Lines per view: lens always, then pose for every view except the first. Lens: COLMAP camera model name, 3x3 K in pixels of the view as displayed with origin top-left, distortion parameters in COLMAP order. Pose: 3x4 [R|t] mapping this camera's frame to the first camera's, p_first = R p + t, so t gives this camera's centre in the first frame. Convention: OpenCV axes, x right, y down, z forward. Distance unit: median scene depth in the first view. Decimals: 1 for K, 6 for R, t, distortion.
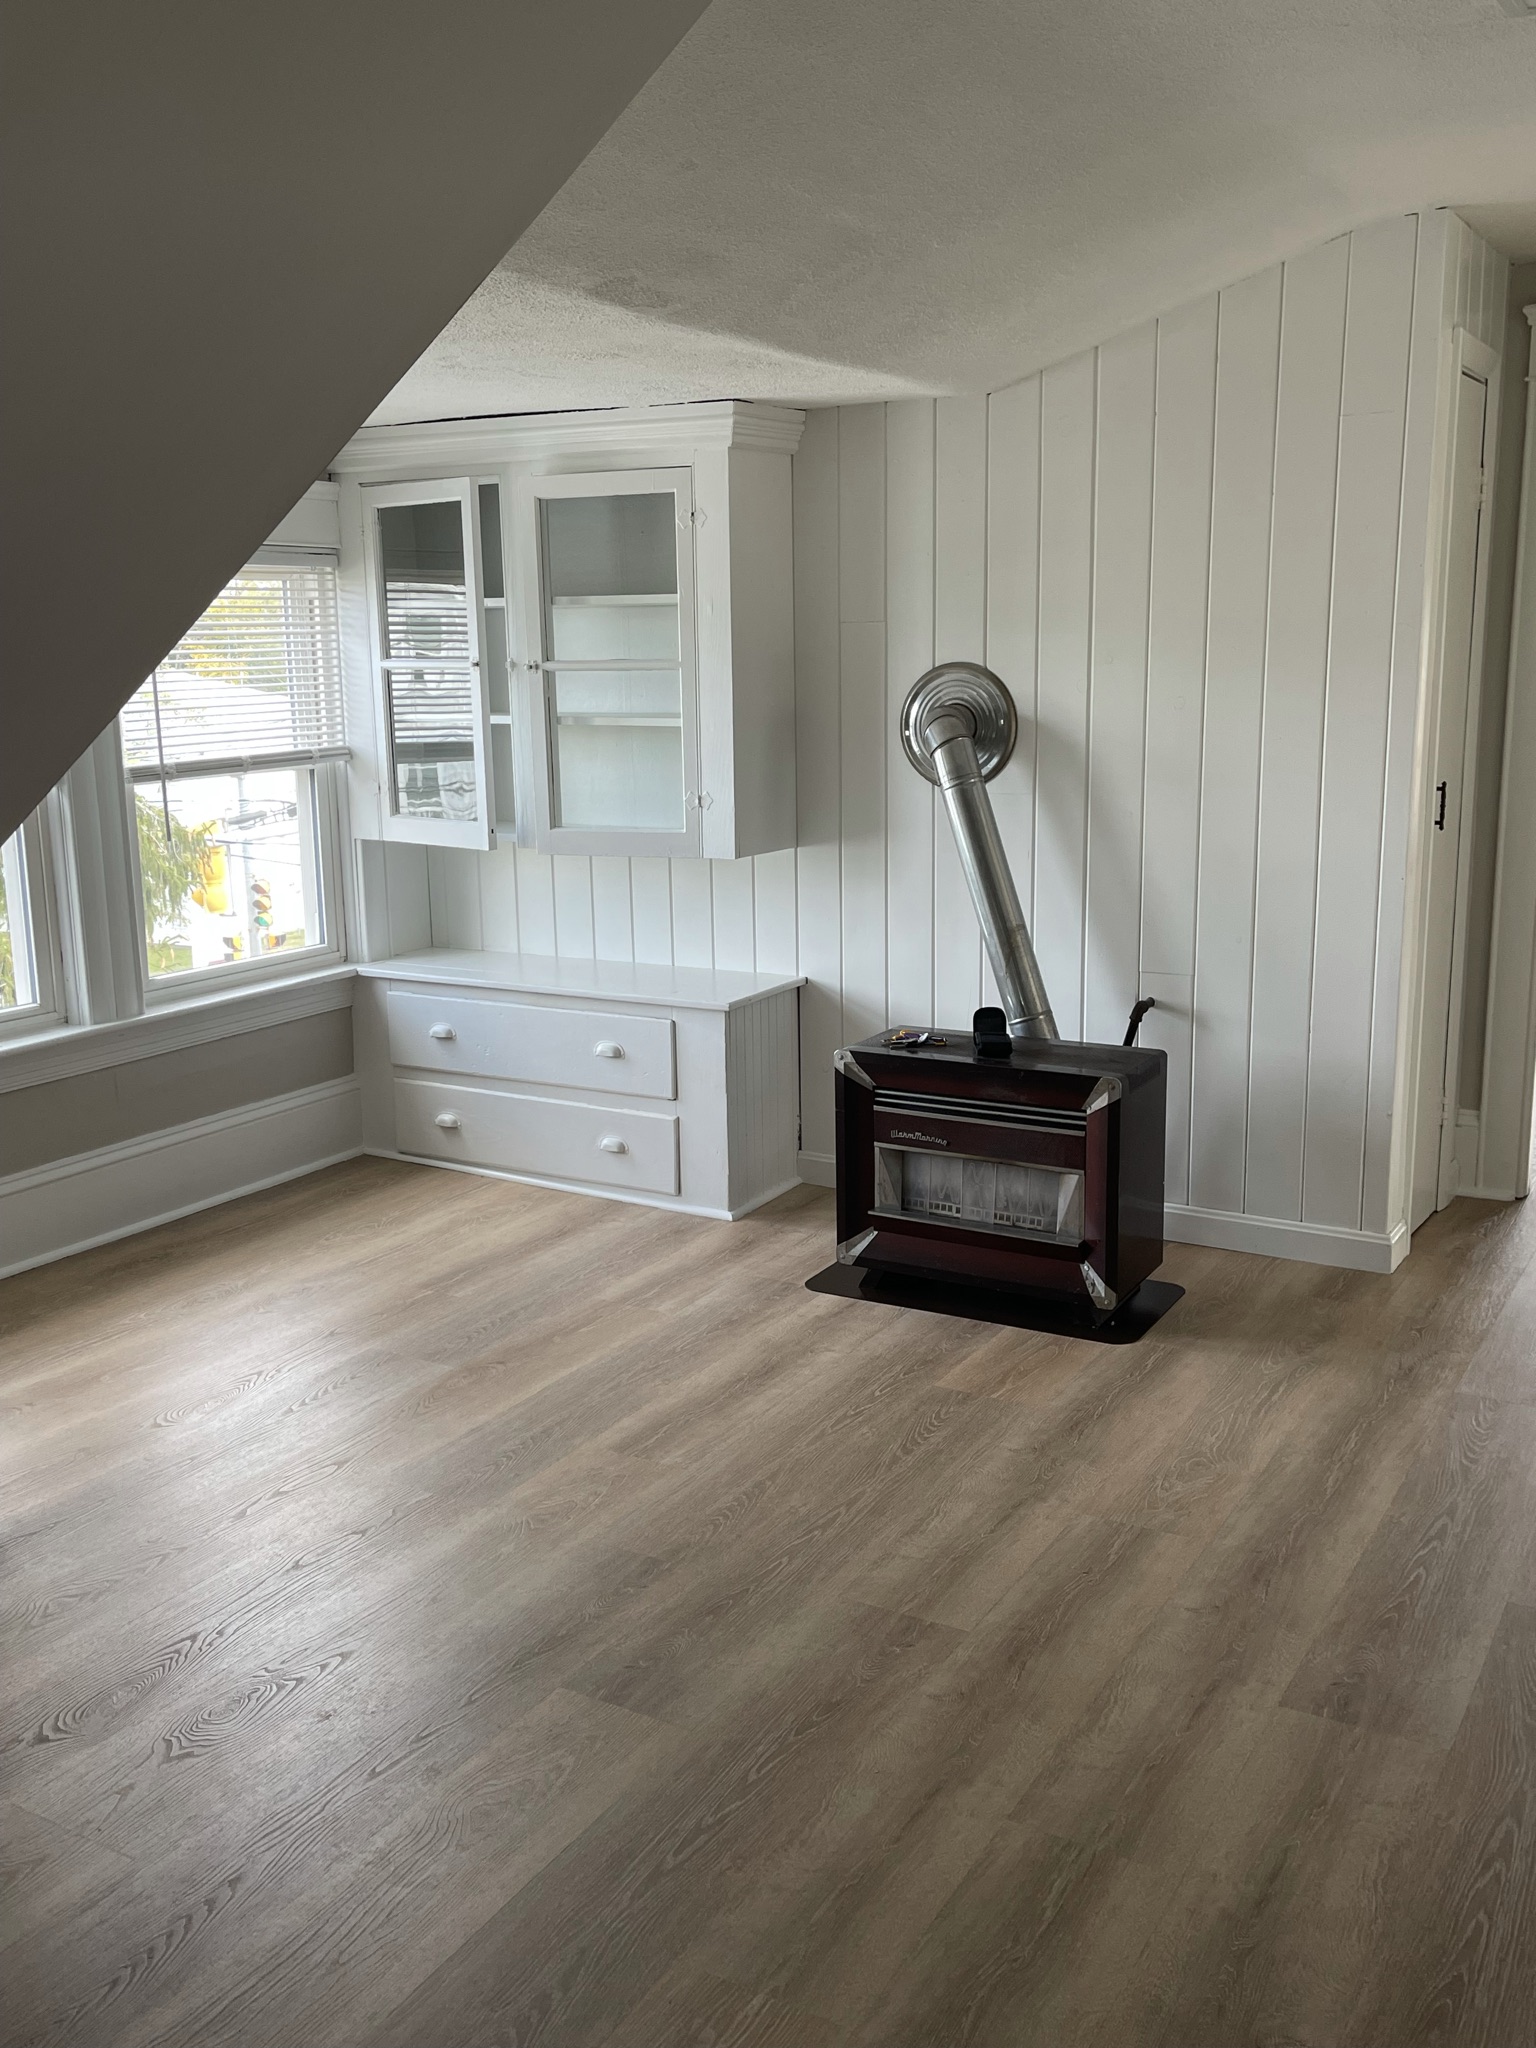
lens RADIAL K [[1866.6, 0, 778.5], [0, 1866.6, 1030.2], [0, 0, 1]] dist [0.052517, -0.045211]
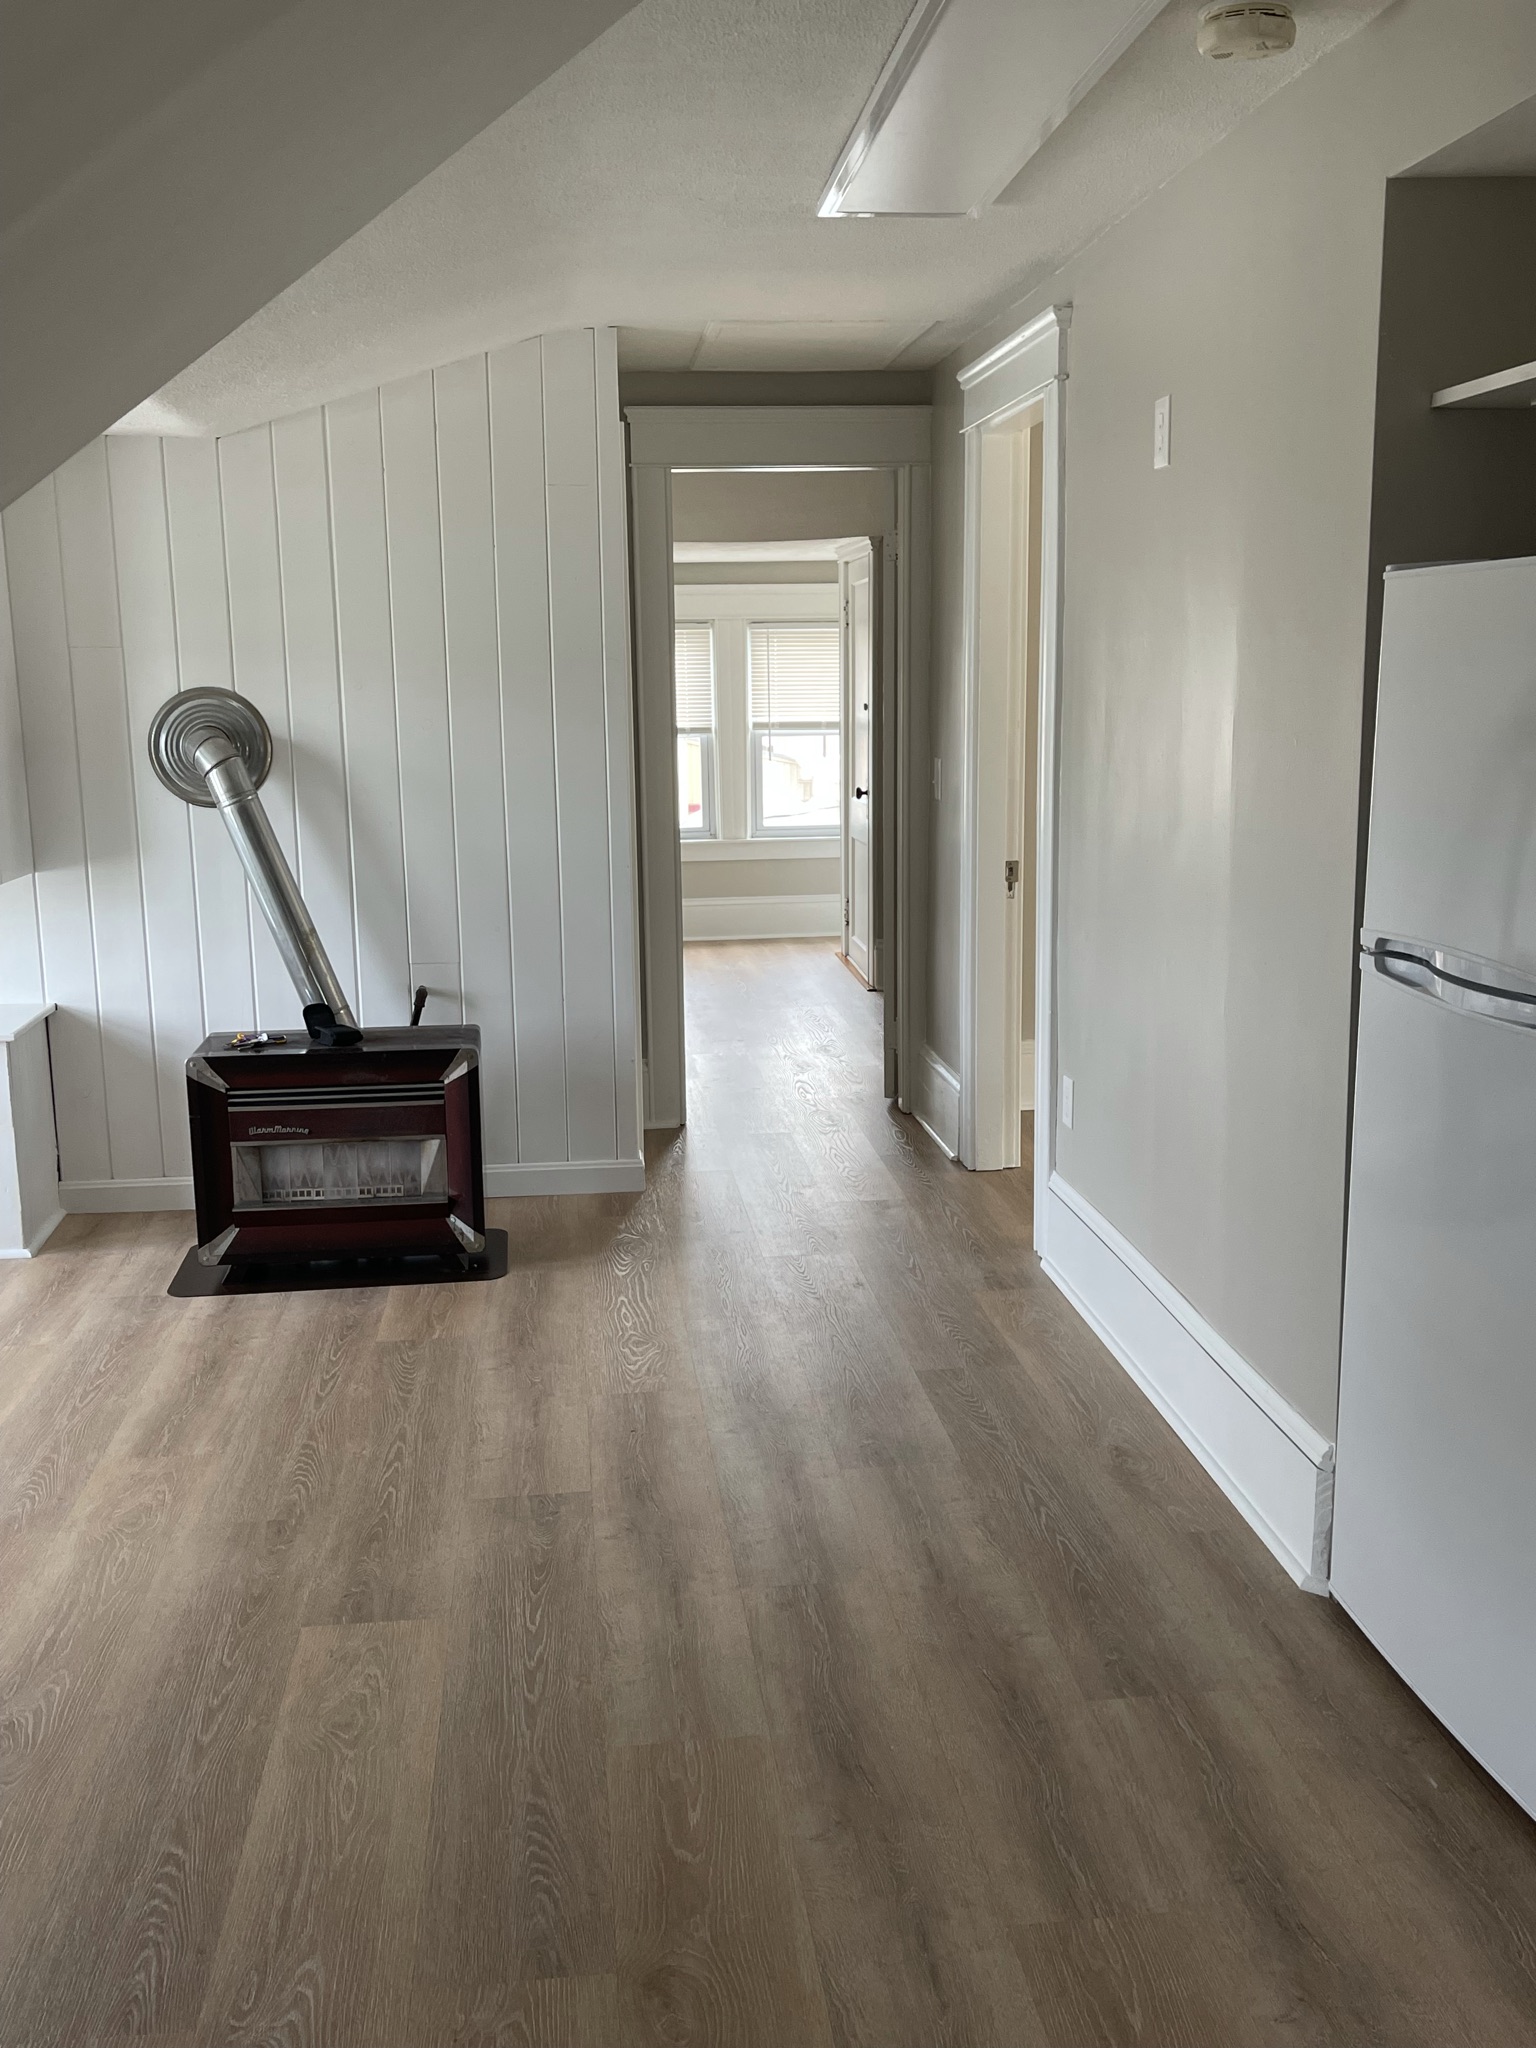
lens RADIAL K [[1866.6, 0, 775.9], [0, 1866.6, 1017.7], [0, 0, 1]] dist [0.052517, -0.045211]
pose [[0.799597, -0.103821, 0.591495, -0.296129], [0.121006, 0.992595, 0.010645, 0.015258], [-0.588220, 0.063062, 0.806238, -0.027600]]
